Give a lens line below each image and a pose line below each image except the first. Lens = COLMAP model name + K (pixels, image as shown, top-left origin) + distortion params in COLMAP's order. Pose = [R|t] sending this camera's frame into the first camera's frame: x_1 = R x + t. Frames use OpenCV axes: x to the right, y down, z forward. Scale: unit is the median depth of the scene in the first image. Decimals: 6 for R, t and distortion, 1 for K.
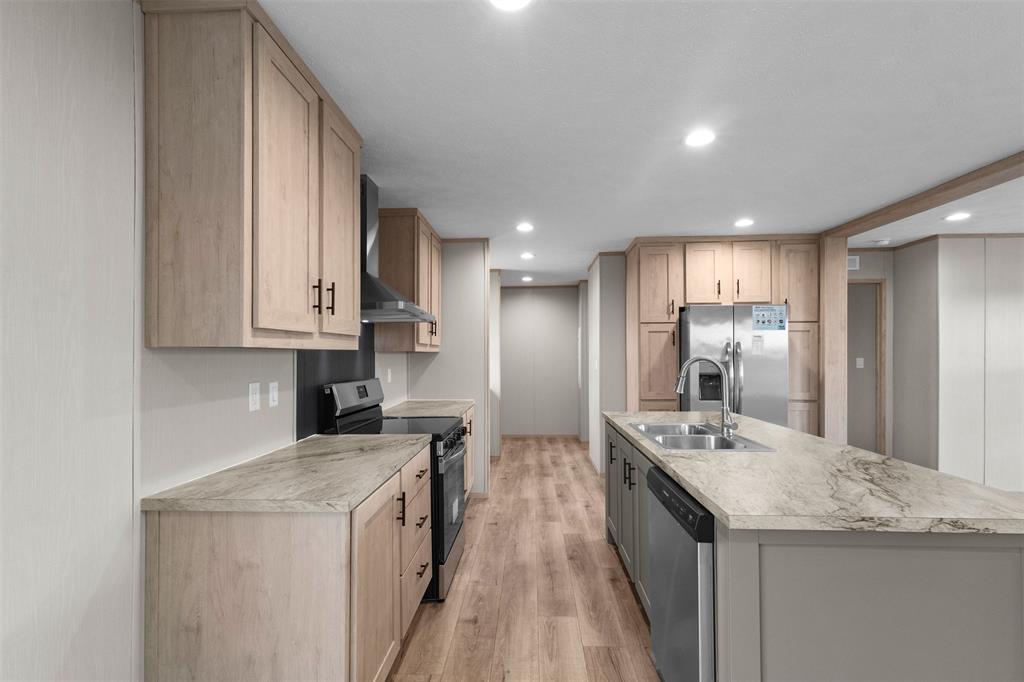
lens RADIAL K [[472.8, 0, 514.7], [0, 472.8, 352.2], [0, 0, 1]] dist [0.010430, -0.001531]
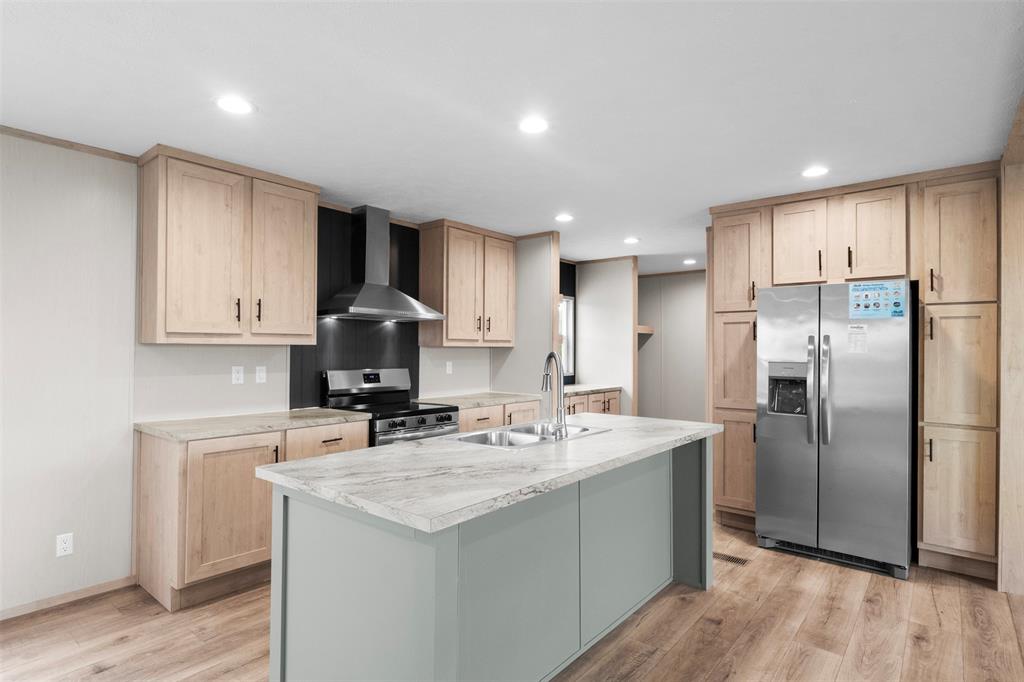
lens RADIAL K [[545.2, 0, 525.0], [0, 545.2, 348.1], [0, 0, 1]] dist [0.002622, -0.002198]
pose [[0.803369, 0.007200, -0.595438, 0.578049], [-0.005366, 0.999974, 0.004851, -0.003493], [0.595457, -0.000702, 0.803387, 0.056839]]
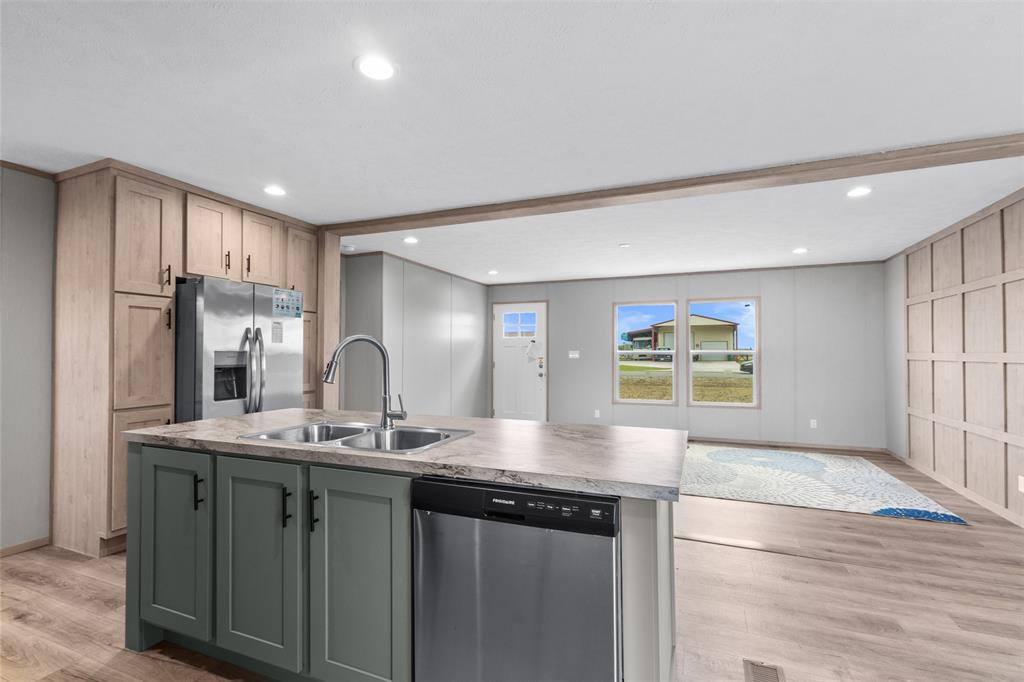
lens RADIAL K [[472.8, 0, 503.6], [0, 472.8, 345.2], [0, 0, 1]] dist [0.010430, -0.001531]
pose [[0.359812, 0.021332, 0.932781, -0.154819], [-0.007203, 0.999772, -0.020085, 0.021760], [-0.932997, 0.000508, 0.359884, 0.275154]]
